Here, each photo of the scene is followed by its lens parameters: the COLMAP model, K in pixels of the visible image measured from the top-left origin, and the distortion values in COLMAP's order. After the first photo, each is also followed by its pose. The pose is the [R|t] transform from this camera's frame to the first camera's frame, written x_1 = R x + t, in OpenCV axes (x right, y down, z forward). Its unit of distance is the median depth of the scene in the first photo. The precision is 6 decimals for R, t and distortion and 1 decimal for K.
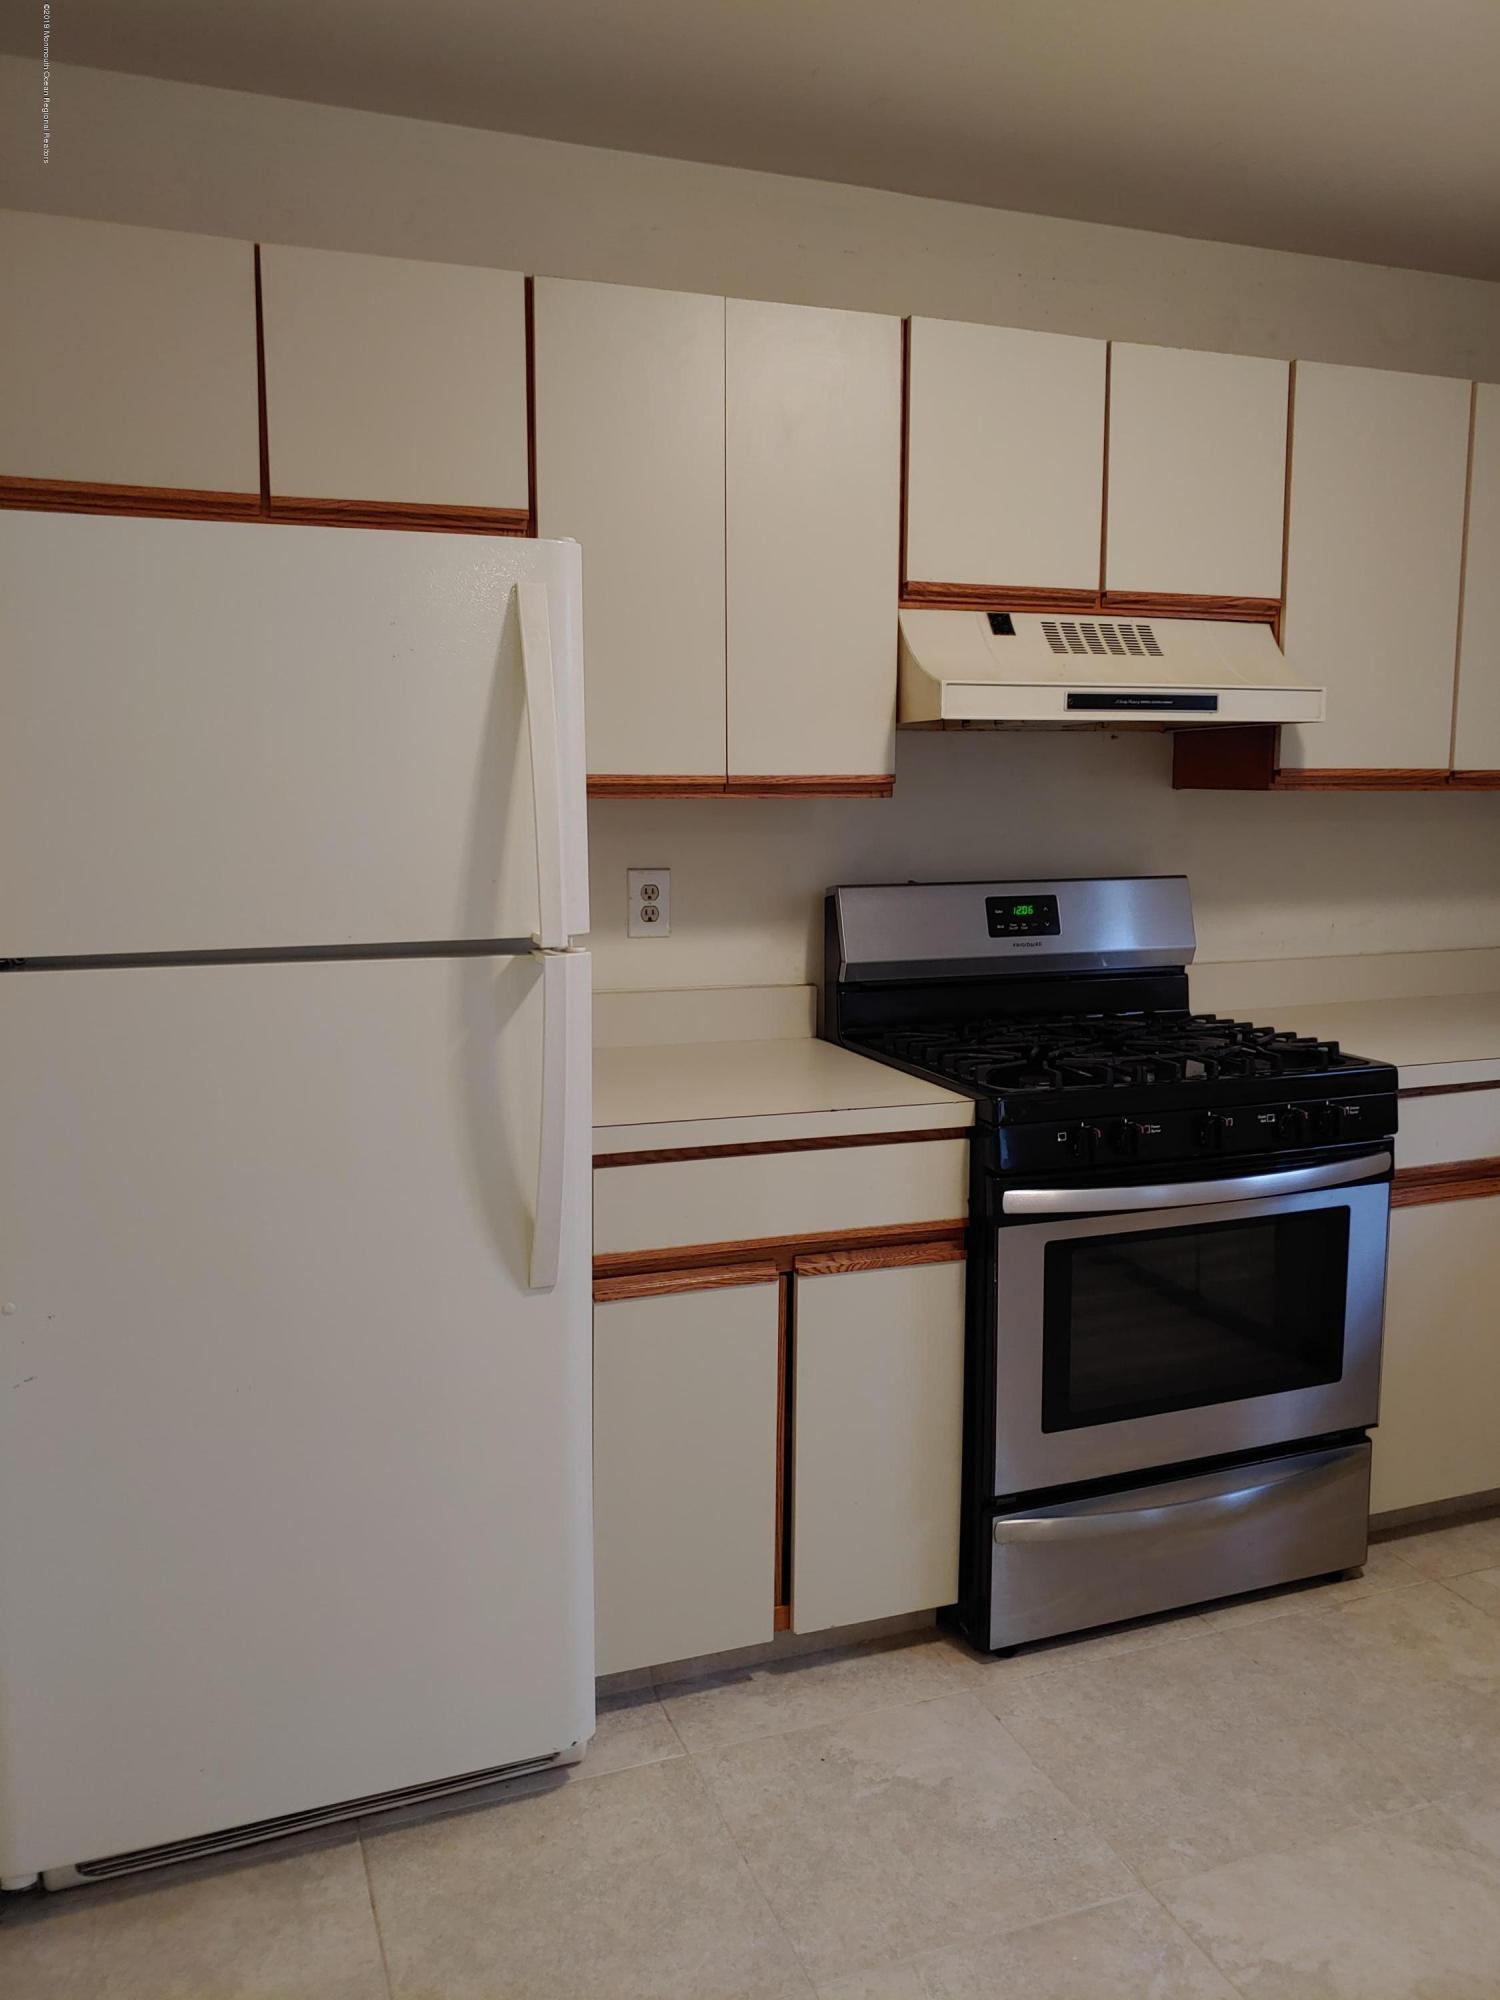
lens RADIAL K [[1534.9, 0, 744.4], [0, 1534.9, 998.5], [0, 0, 1]] dist [-0.024866, 0.014394]
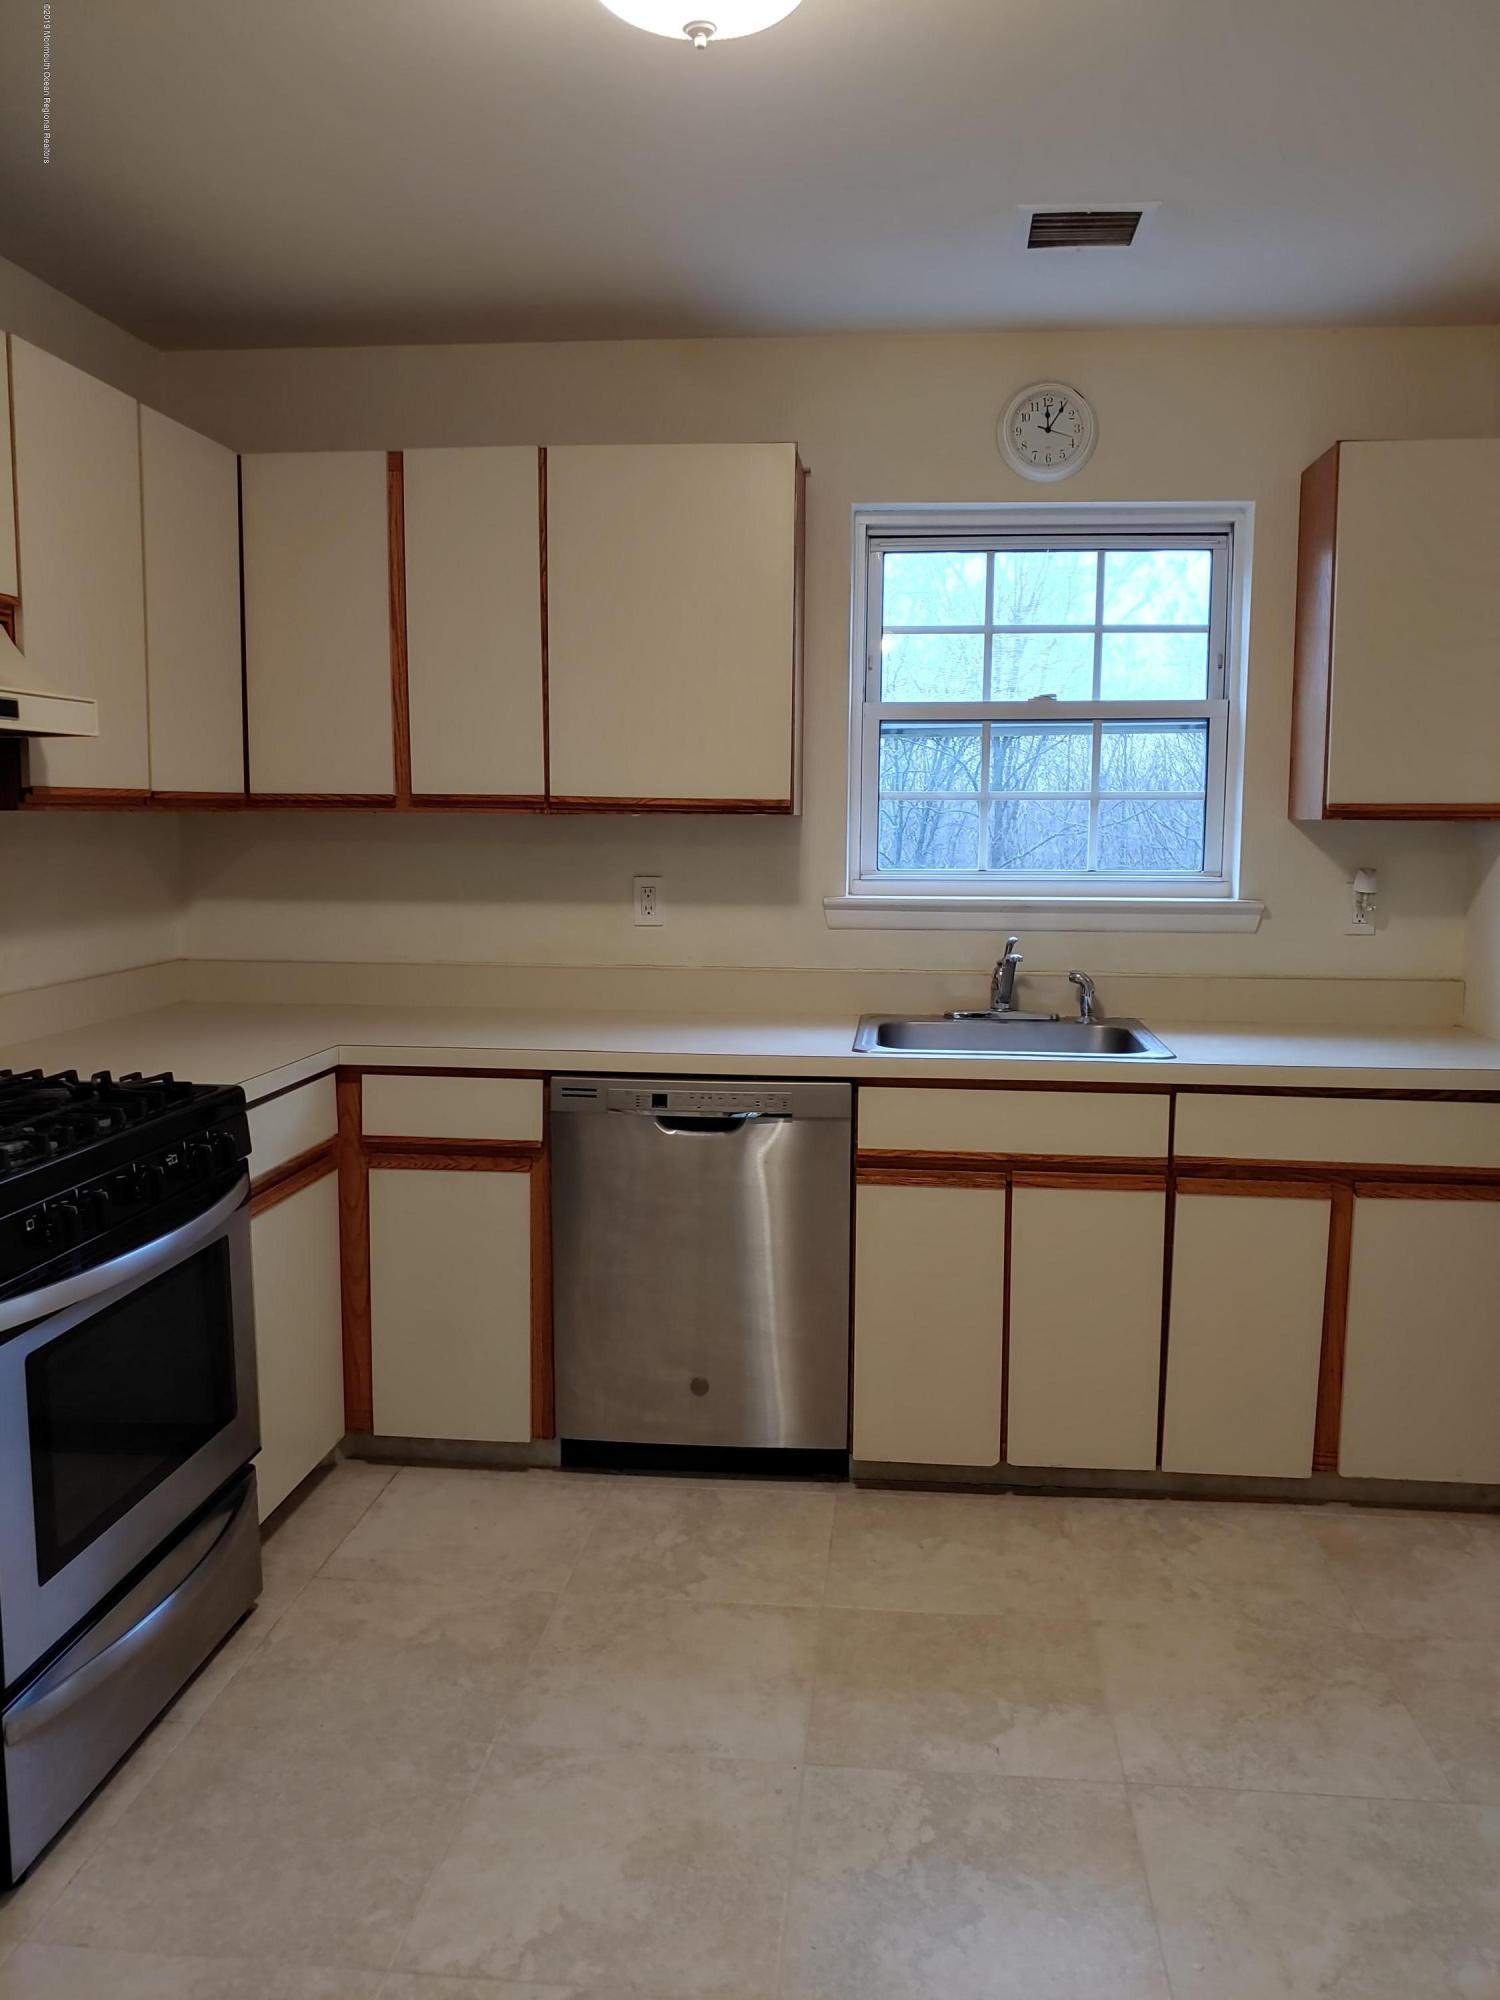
lens RADIAL K [[1534.9, 0, 786.3], [0, 1534.9, 1003.1], [0, 0, 1]] dist [-0.024866, 0.014394]
pose [[0.427815, -0.098688, 0.898462, -0.314777], [0.115427, 0.991848, 0.053984, -0.022649], [-0.896466, 0.080611, 0.435719, 0.245367]]
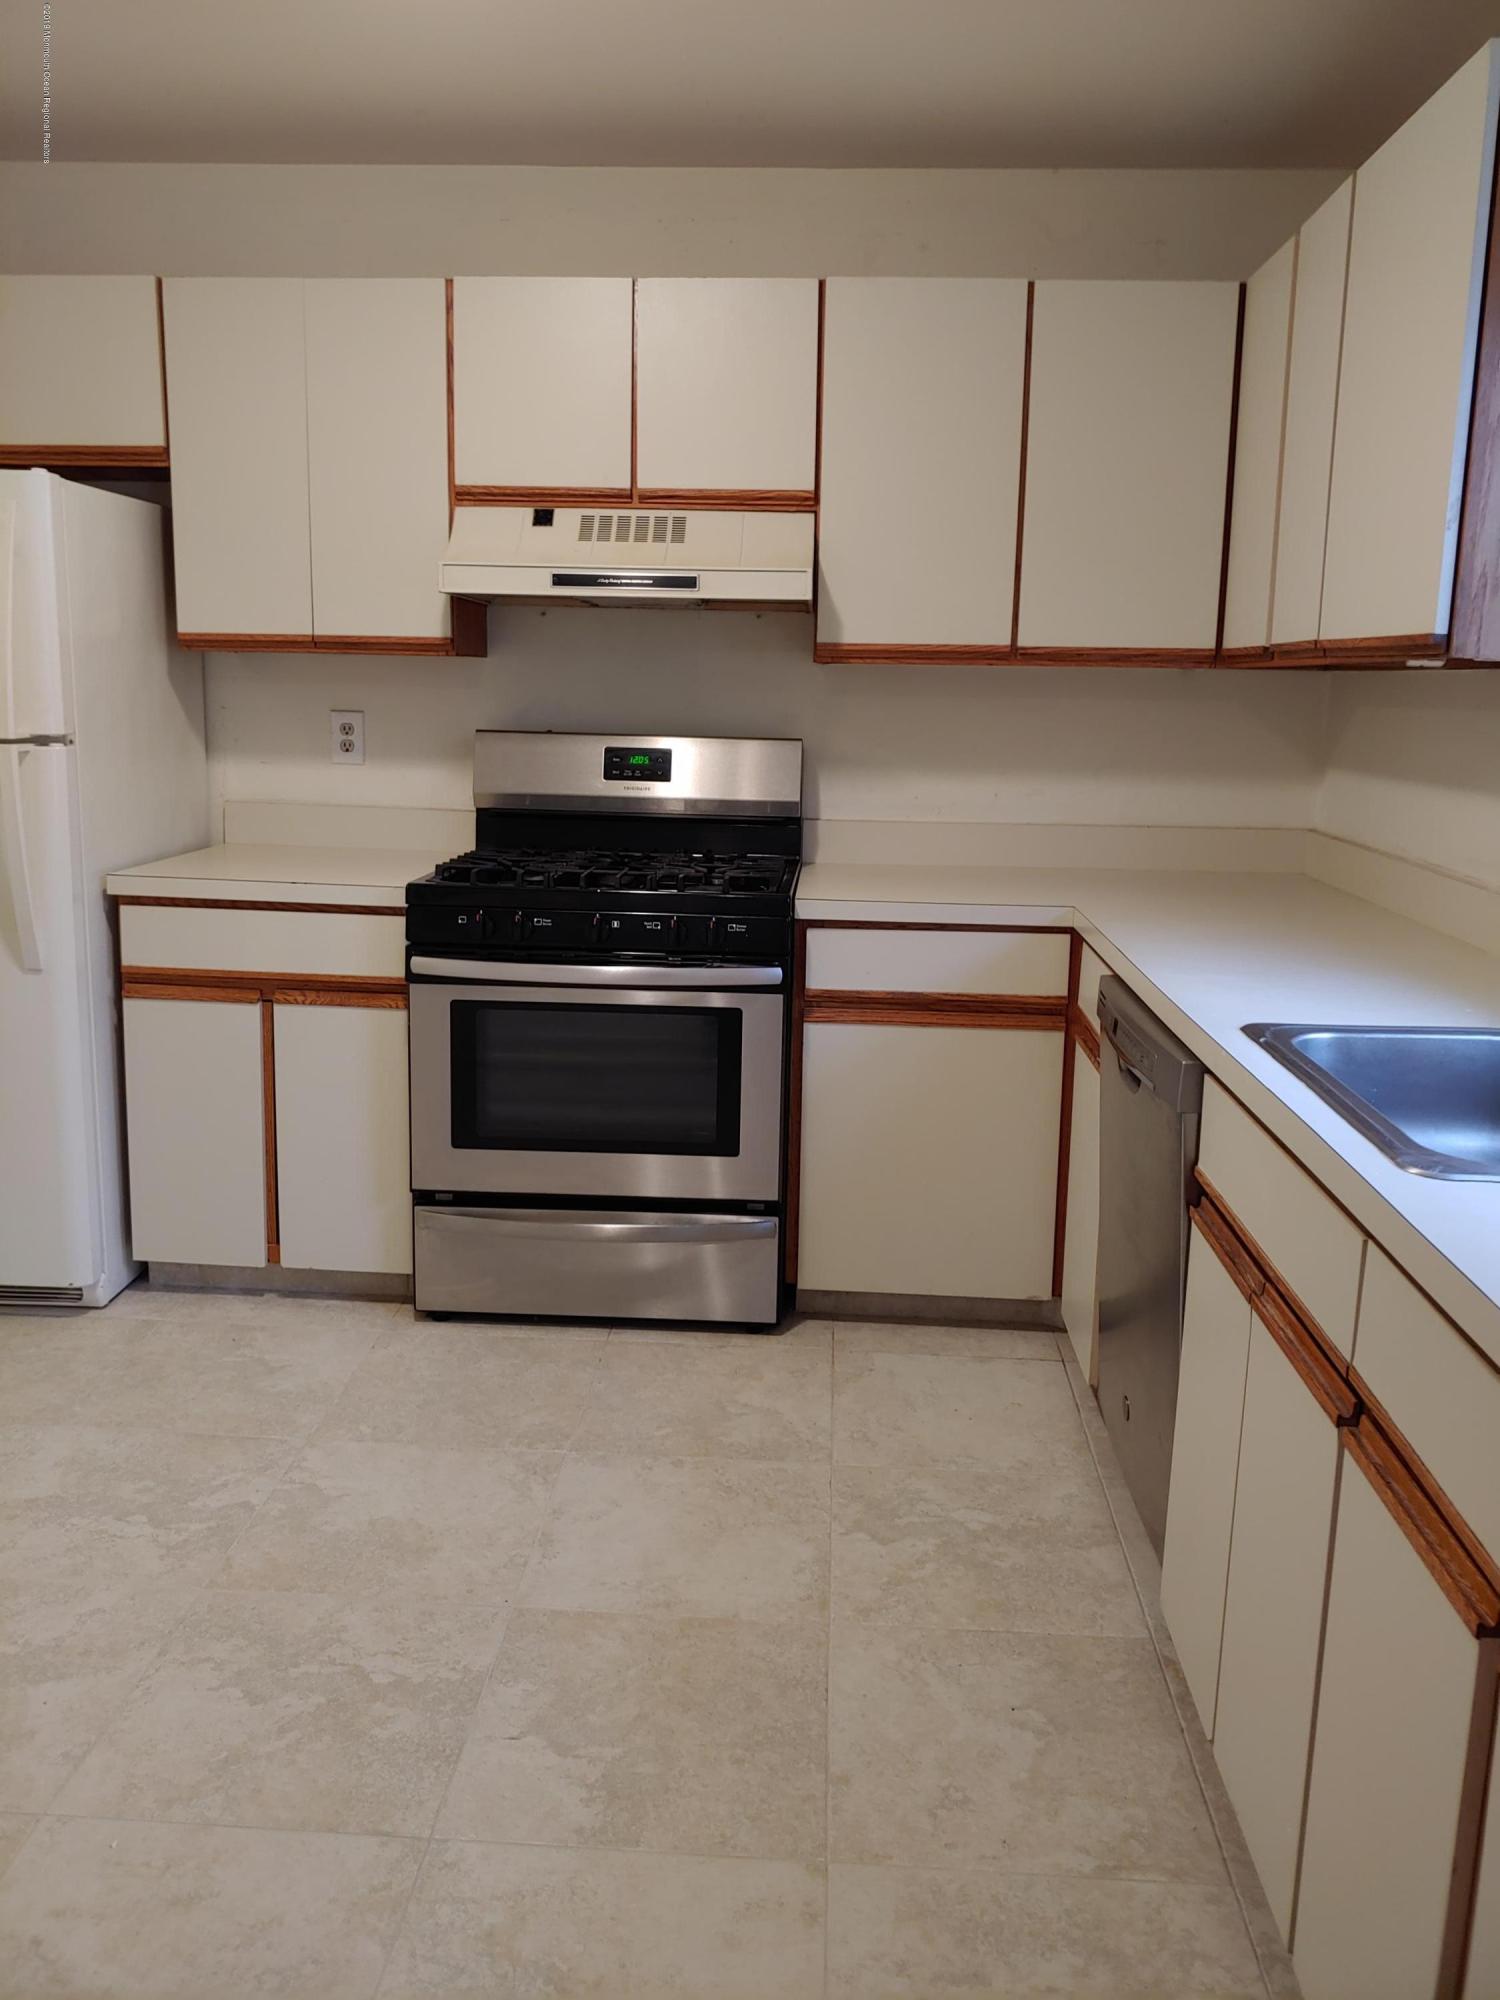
lens RADIAL K [[1534.9, 0, 759.8], [0, 1534.9, 984.4], [0, 0, 1]] dist [-0.024866, 0.014394]
pose [[0.920609, 0.100524, -0.377325, 0.856524], [-0.080837, 0.994426, 0.067697, 0.033470], [0.382027, -0.031821, 0.923603, -0.089824]]
